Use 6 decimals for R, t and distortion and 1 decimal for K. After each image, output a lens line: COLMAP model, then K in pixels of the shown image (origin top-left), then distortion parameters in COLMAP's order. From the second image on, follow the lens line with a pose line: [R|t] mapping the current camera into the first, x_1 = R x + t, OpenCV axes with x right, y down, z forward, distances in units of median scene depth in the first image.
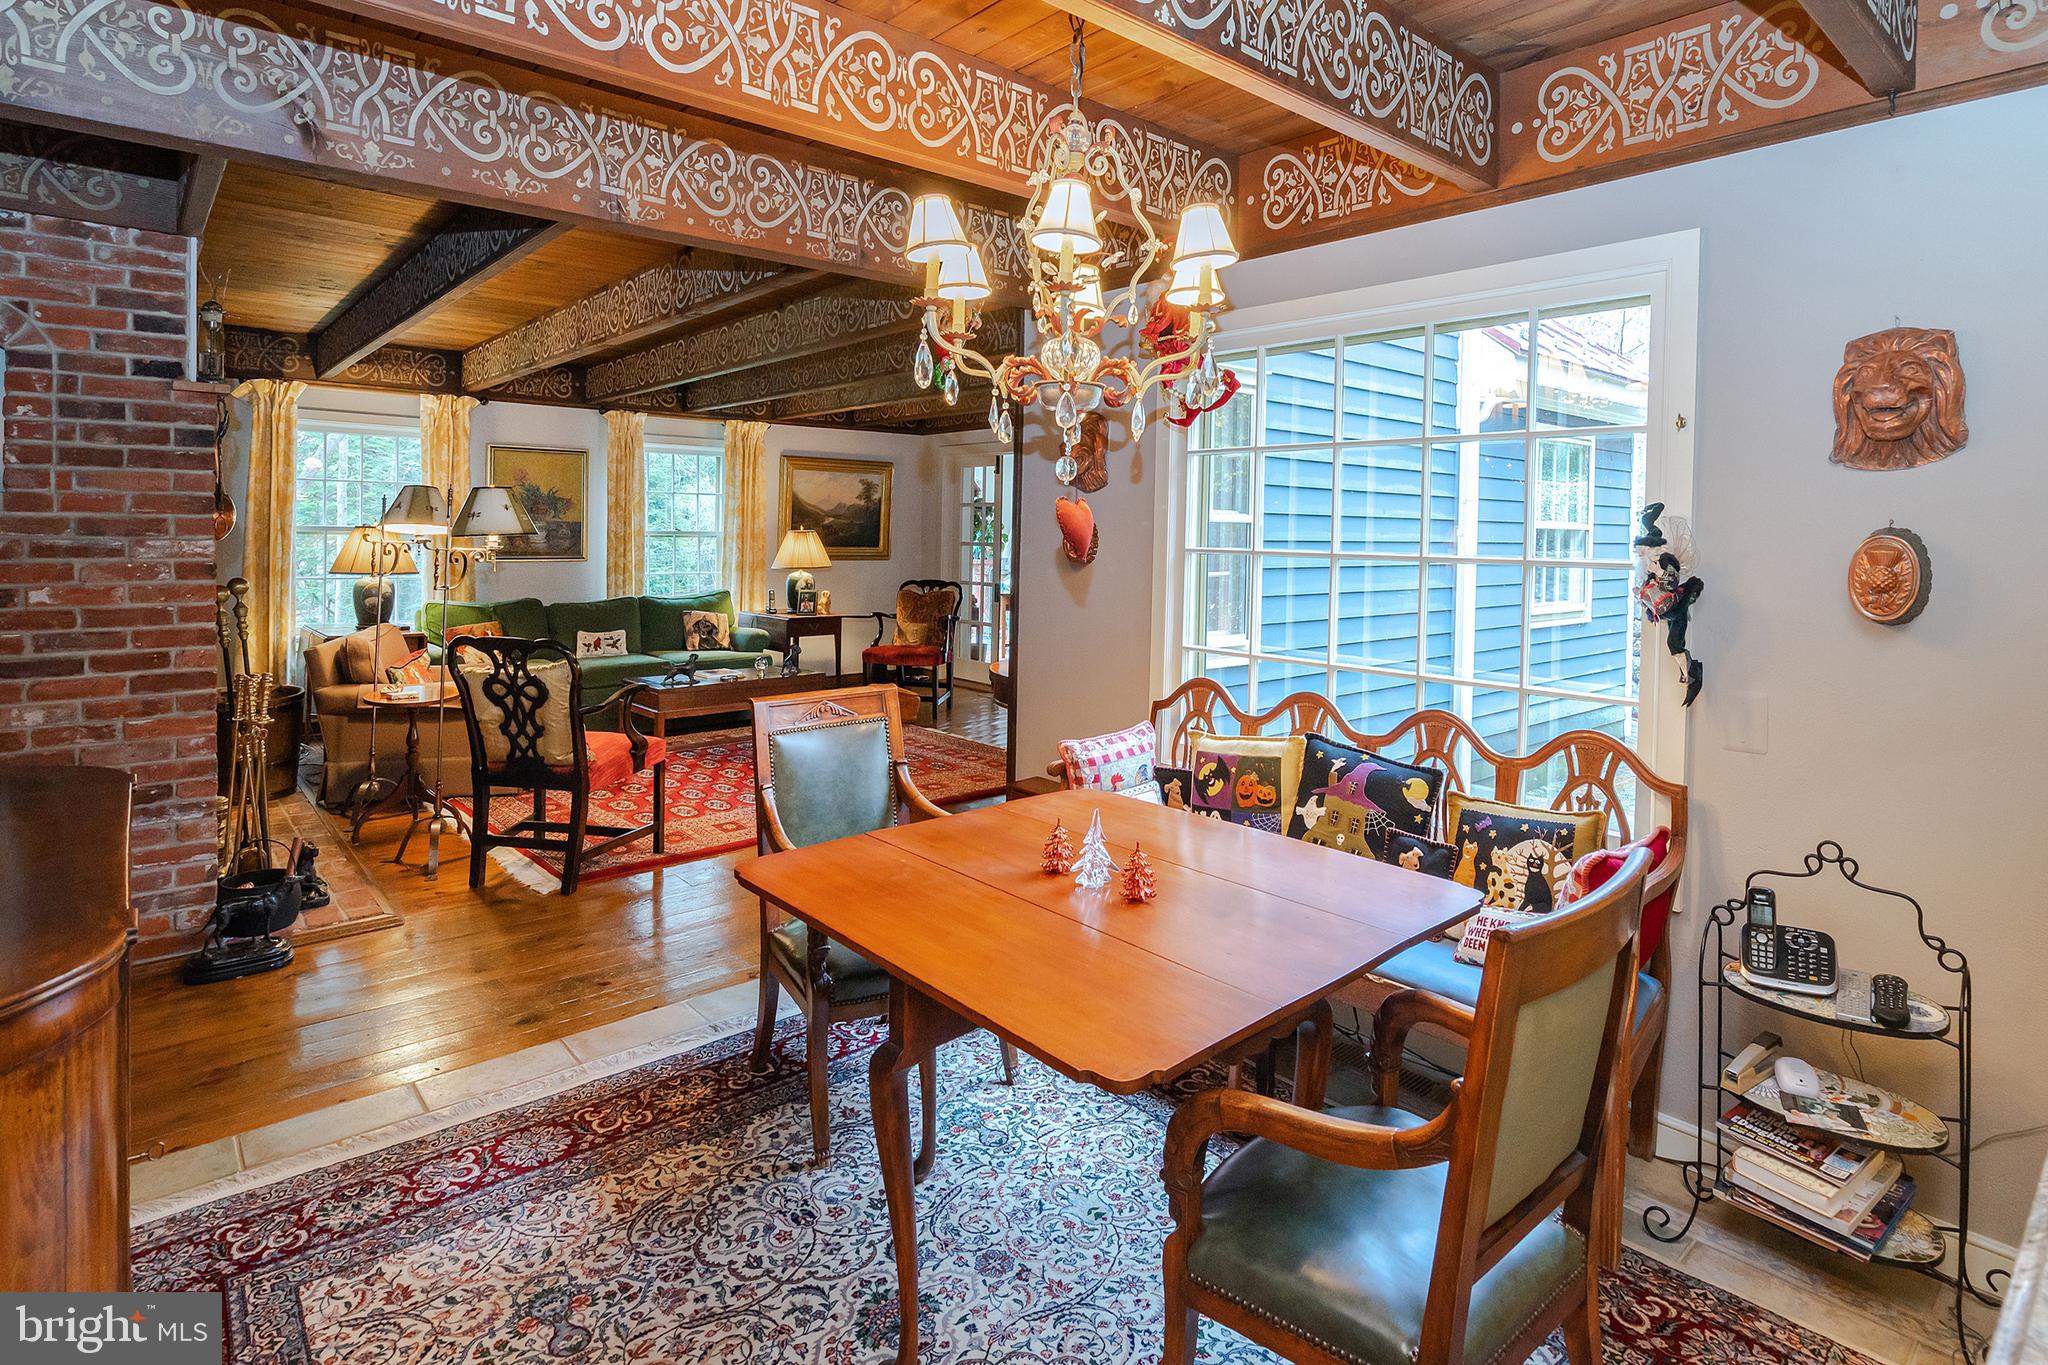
lens RADIAL K [[999.6, 0, 1019.1], [0, 999.6, 692.2], [0, 0, 1]] dist [-0.004366, -0.000862]
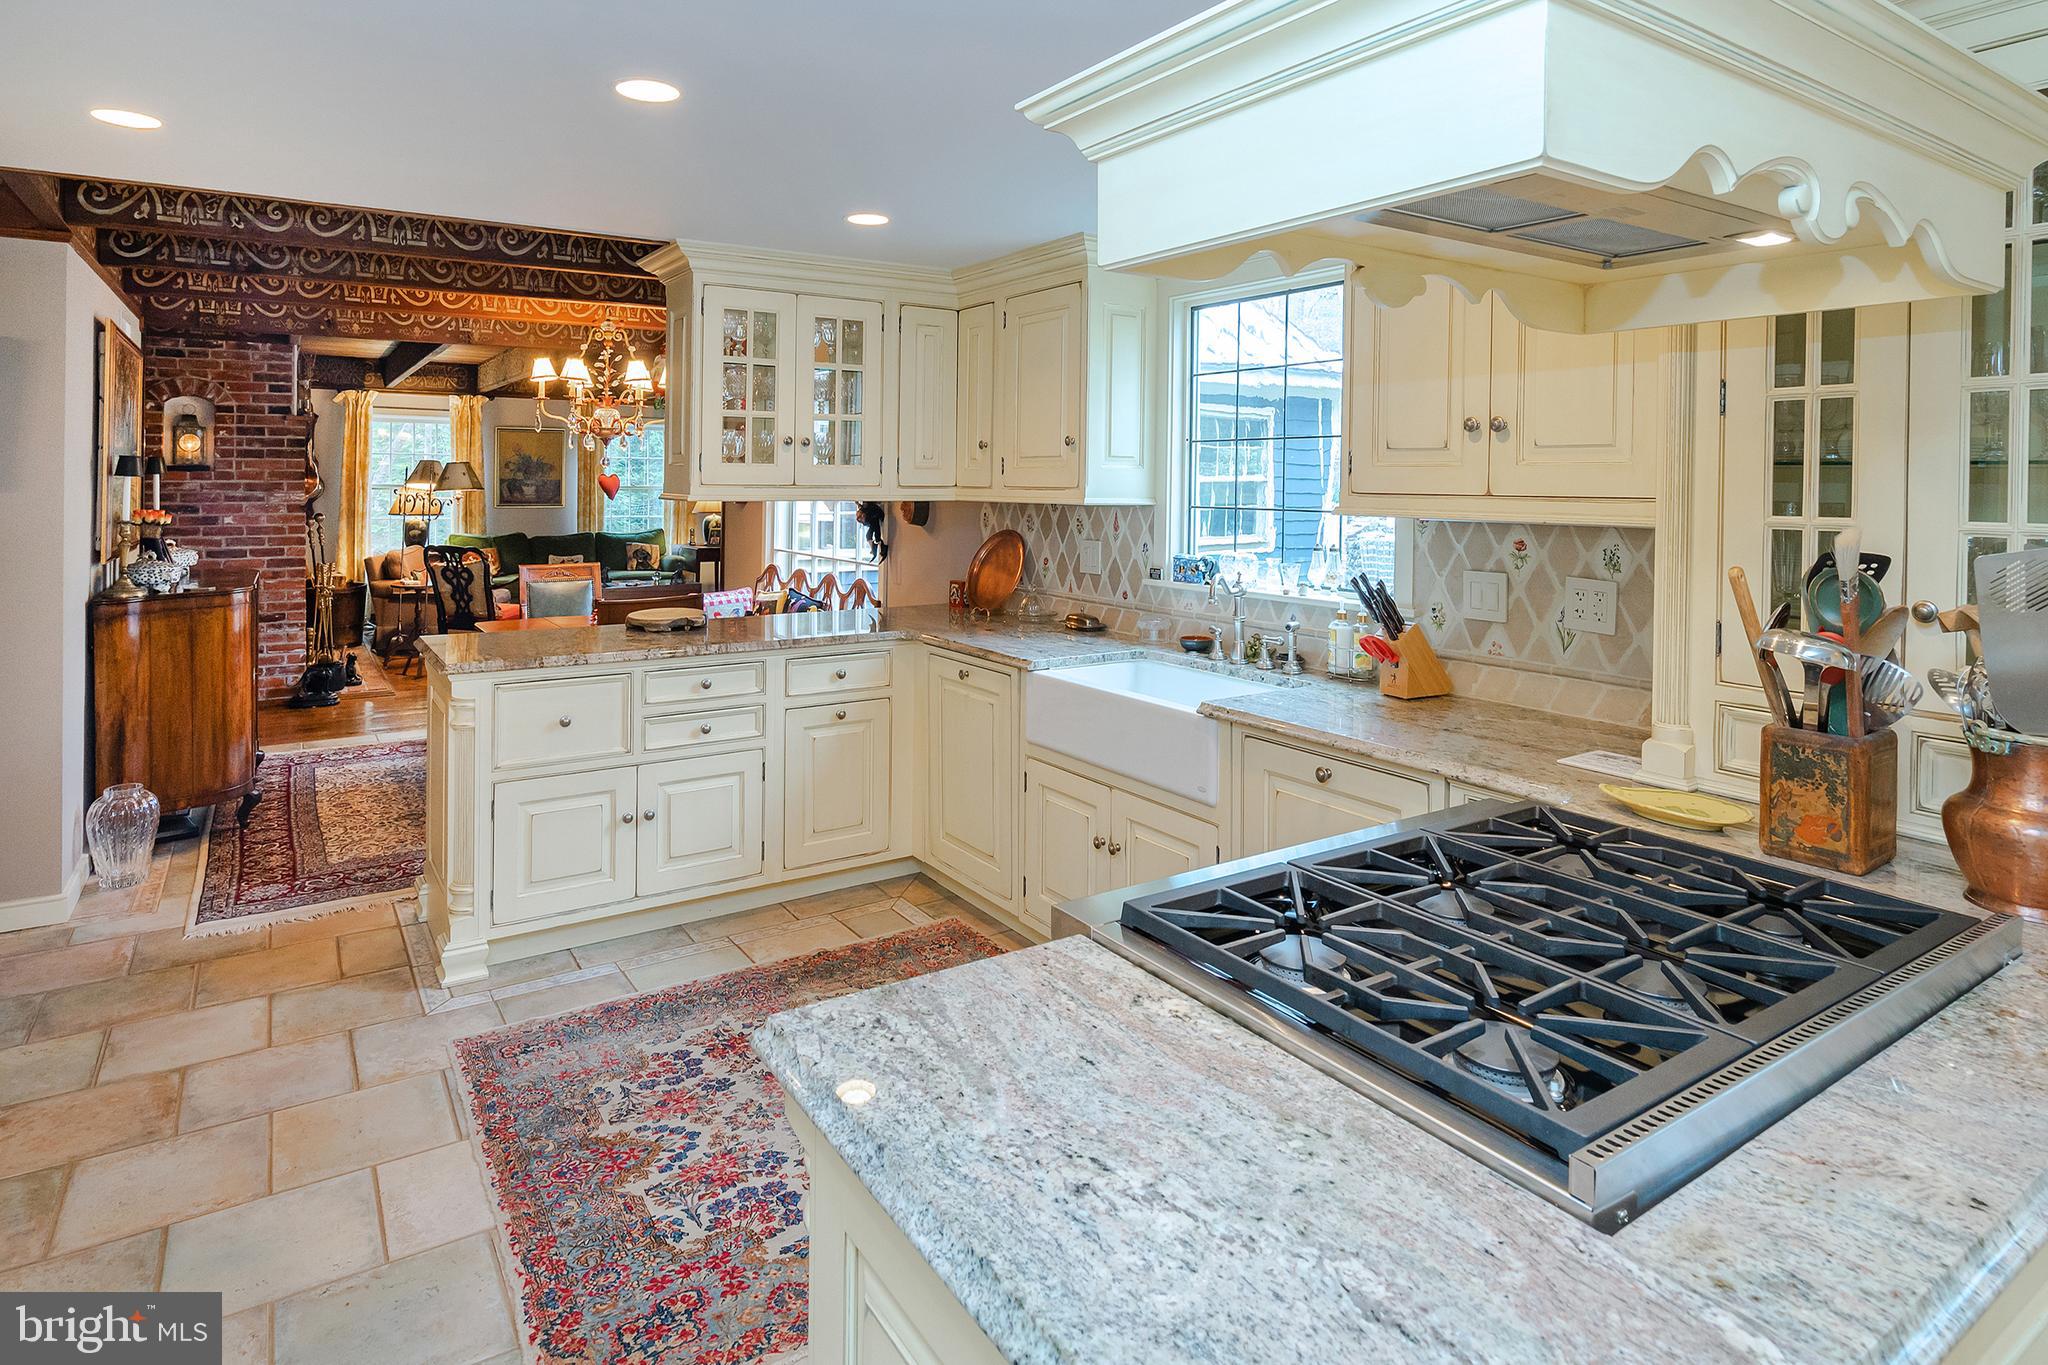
lens RADIAL K [[1111.1, 0, 1024.0], [0, 1111.1, 682.5], [0, 0, 1]] dist [-0.004386, -0.000610]
pose [[0.989116, 0.021248, -0.145597, 0.979636], [-0.018472, 0.999621, 0.020392, 0.159826], [0.145975, -0.017481, 0.989134, -1.027871]]
